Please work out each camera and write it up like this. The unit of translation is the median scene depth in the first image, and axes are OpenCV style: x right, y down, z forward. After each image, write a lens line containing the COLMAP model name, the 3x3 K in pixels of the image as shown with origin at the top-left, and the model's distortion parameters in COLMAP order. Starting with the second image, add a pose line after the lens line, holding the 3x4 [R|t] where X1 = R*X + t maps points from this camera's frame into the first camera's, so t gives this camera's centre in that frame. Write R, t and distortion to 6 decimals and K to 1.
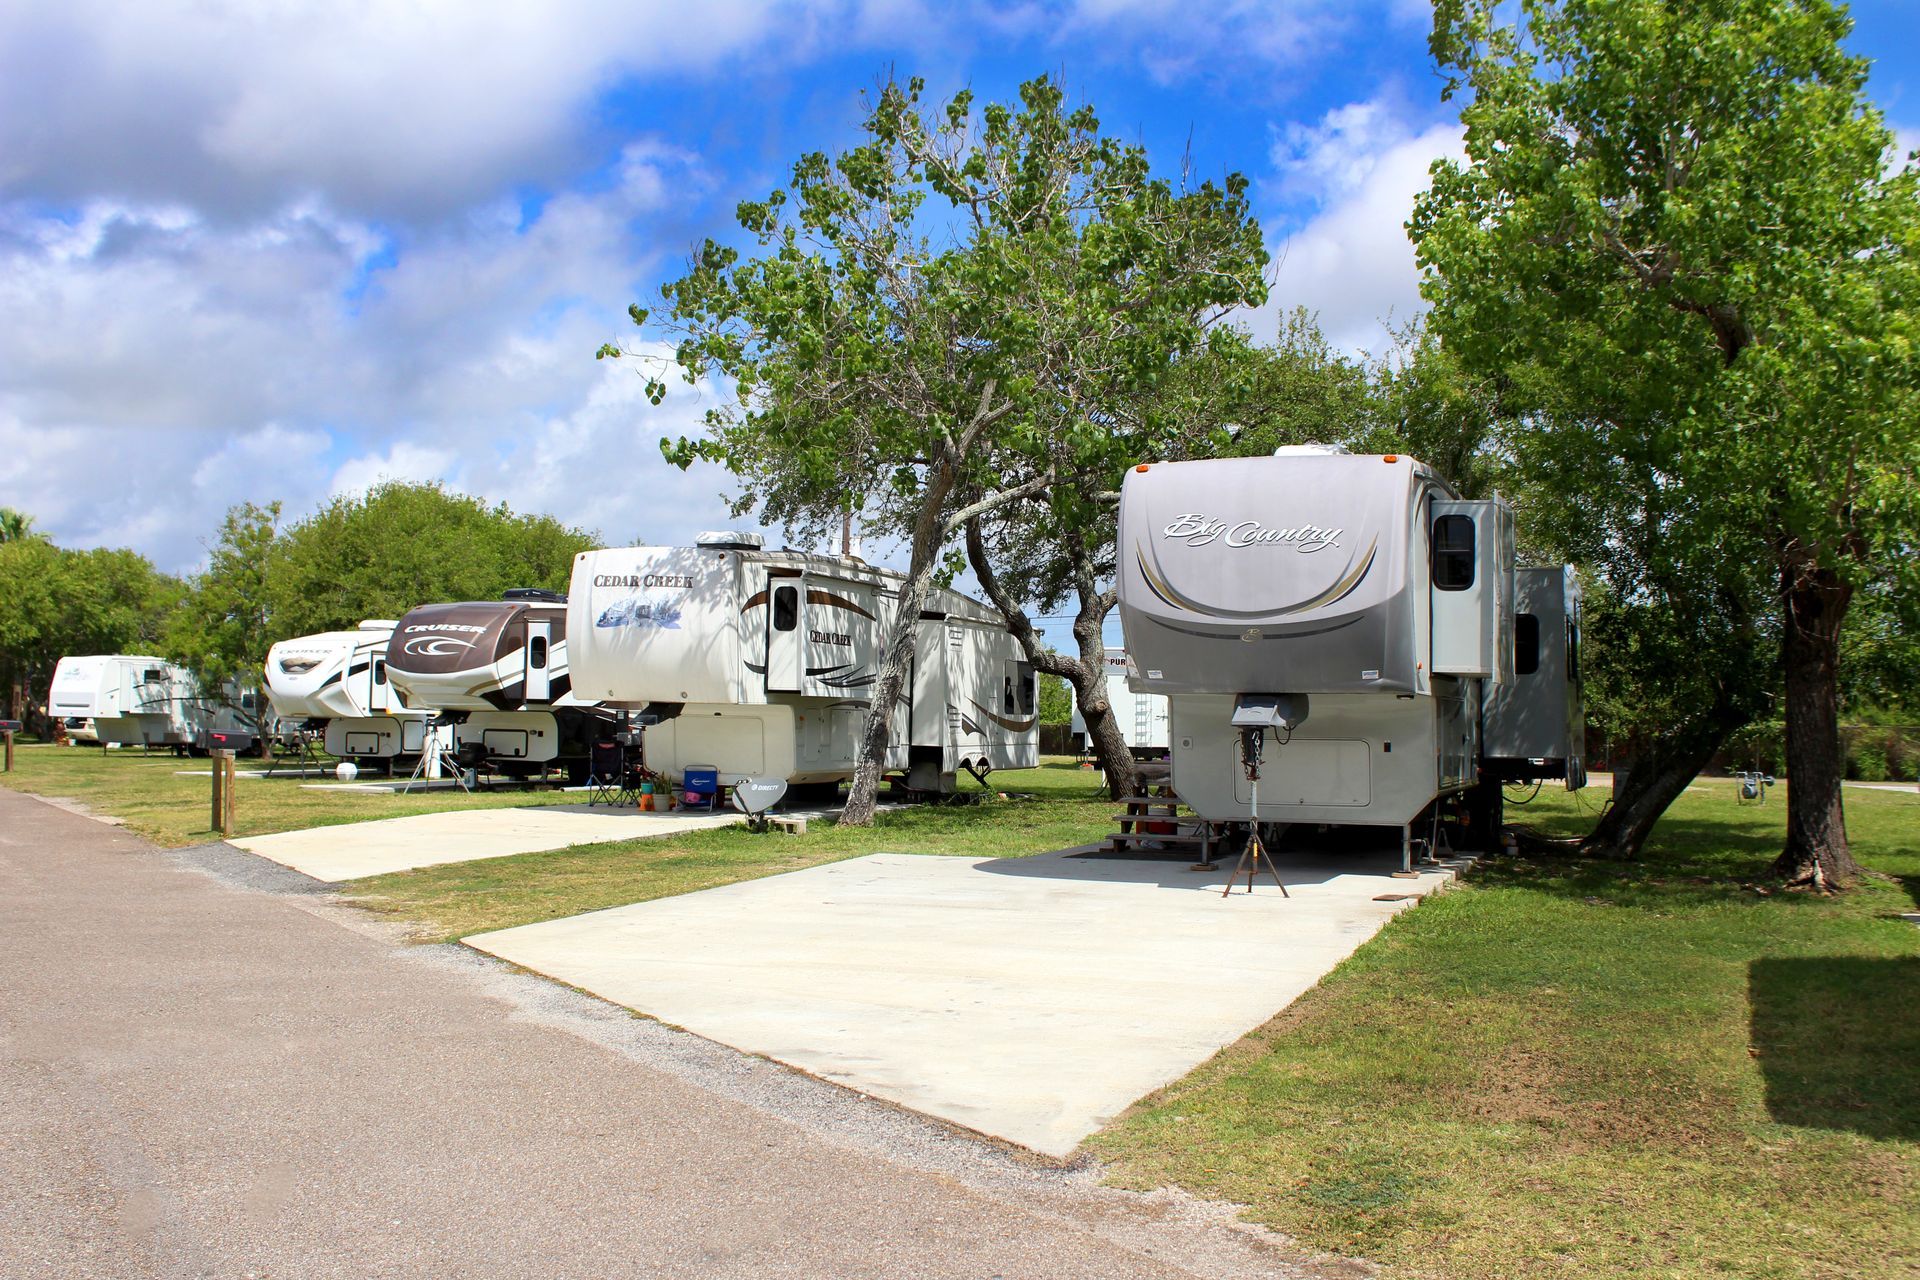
lens RADIAL K [[1893.4, 0, 960.0], [0, 1893.4, 640.0], [0, 0, 1]] dist [-0.013823, -0.007400]
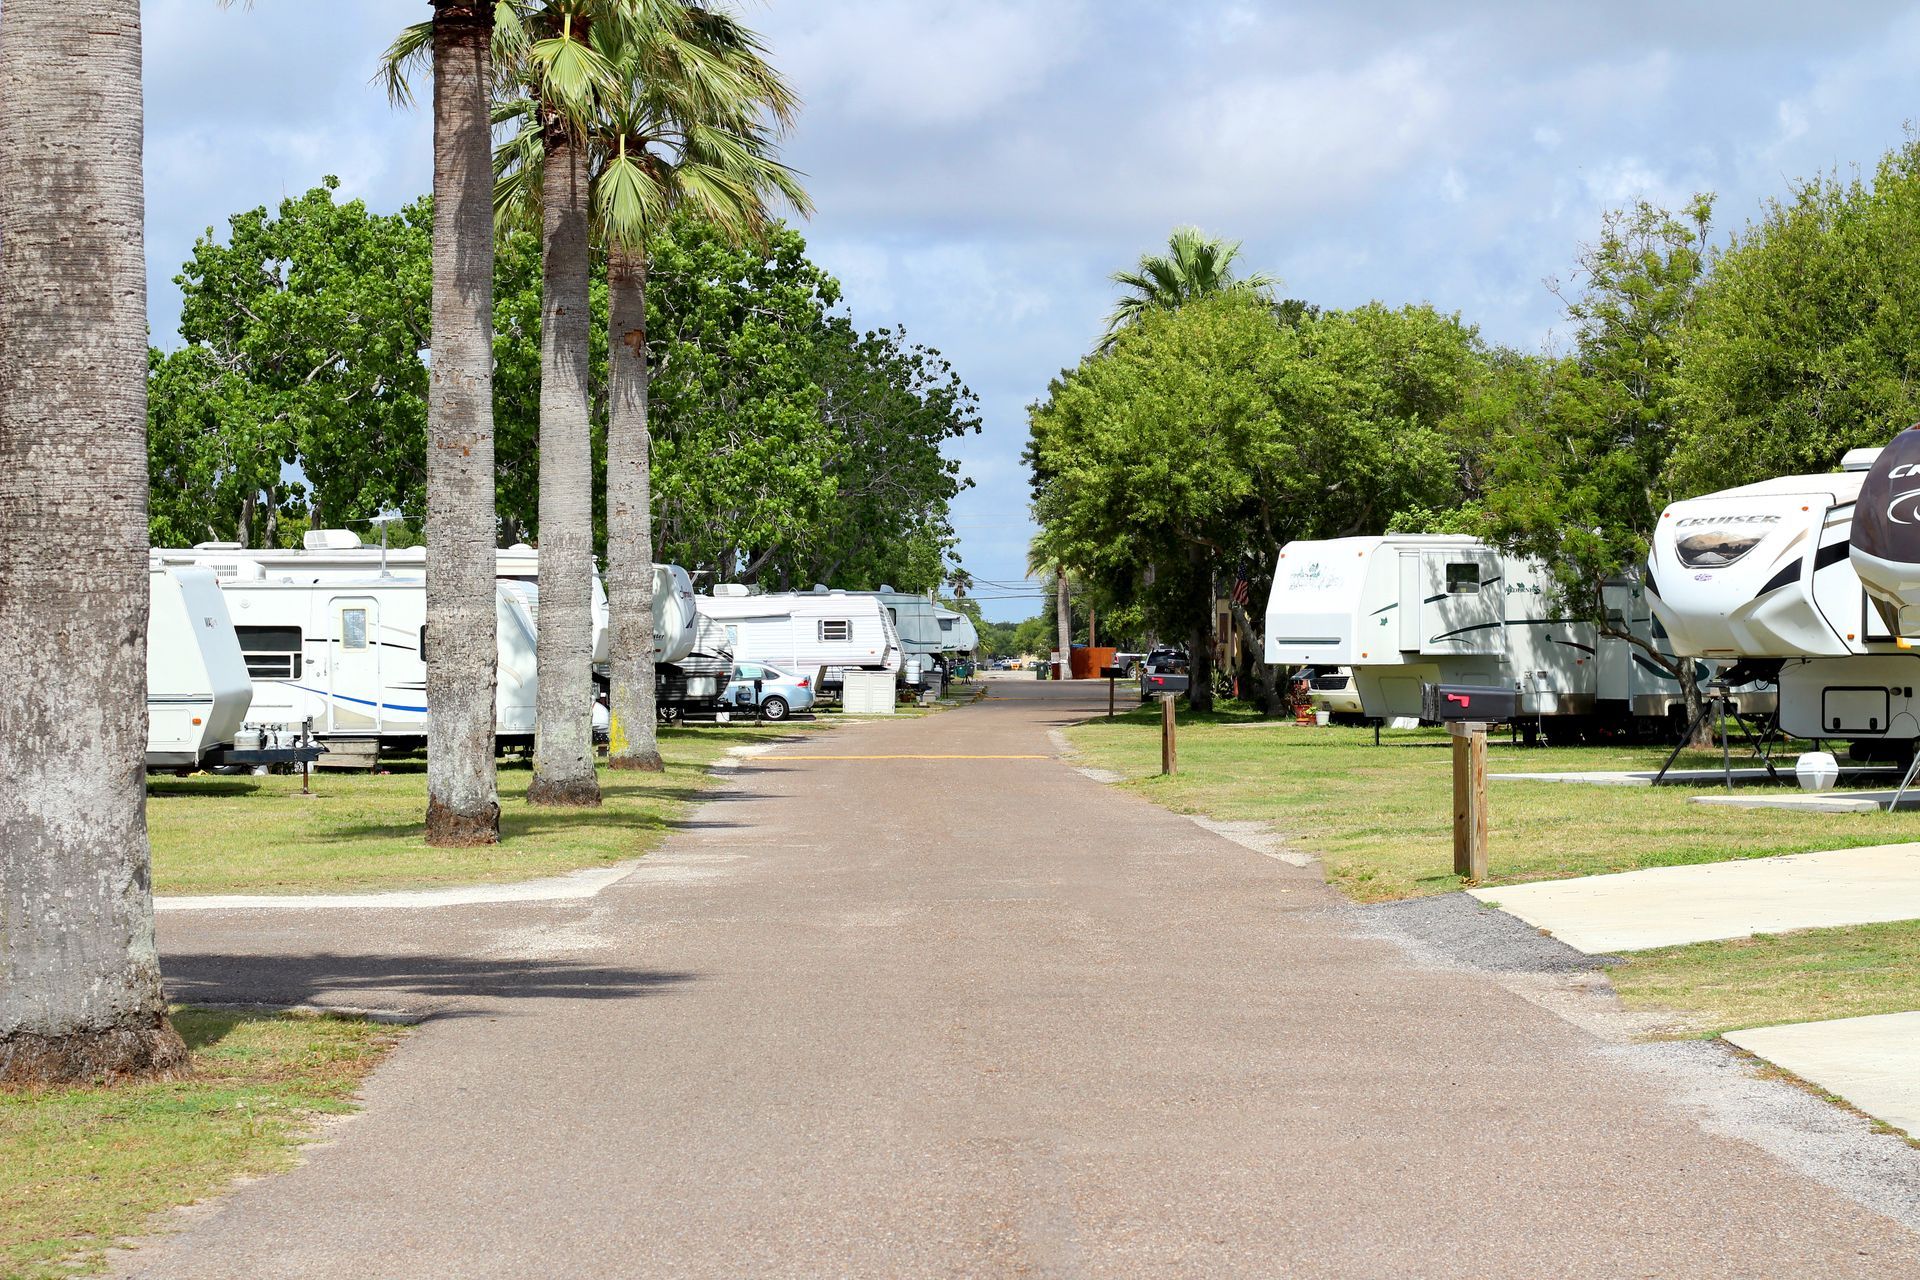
lens RADIAL K [[1893.4, 0, 960.0], [0, 1893.4, 640.0], [0, 0, 1]] dist [-0.013823, -0.007400]
pose [[0.929858, -0.022882, -0.367207, -0.363670], [0.032463, 0.999274, 0.019938, 0.021301], [0.366484, -0.030460, 0.929926, 0.500246]]
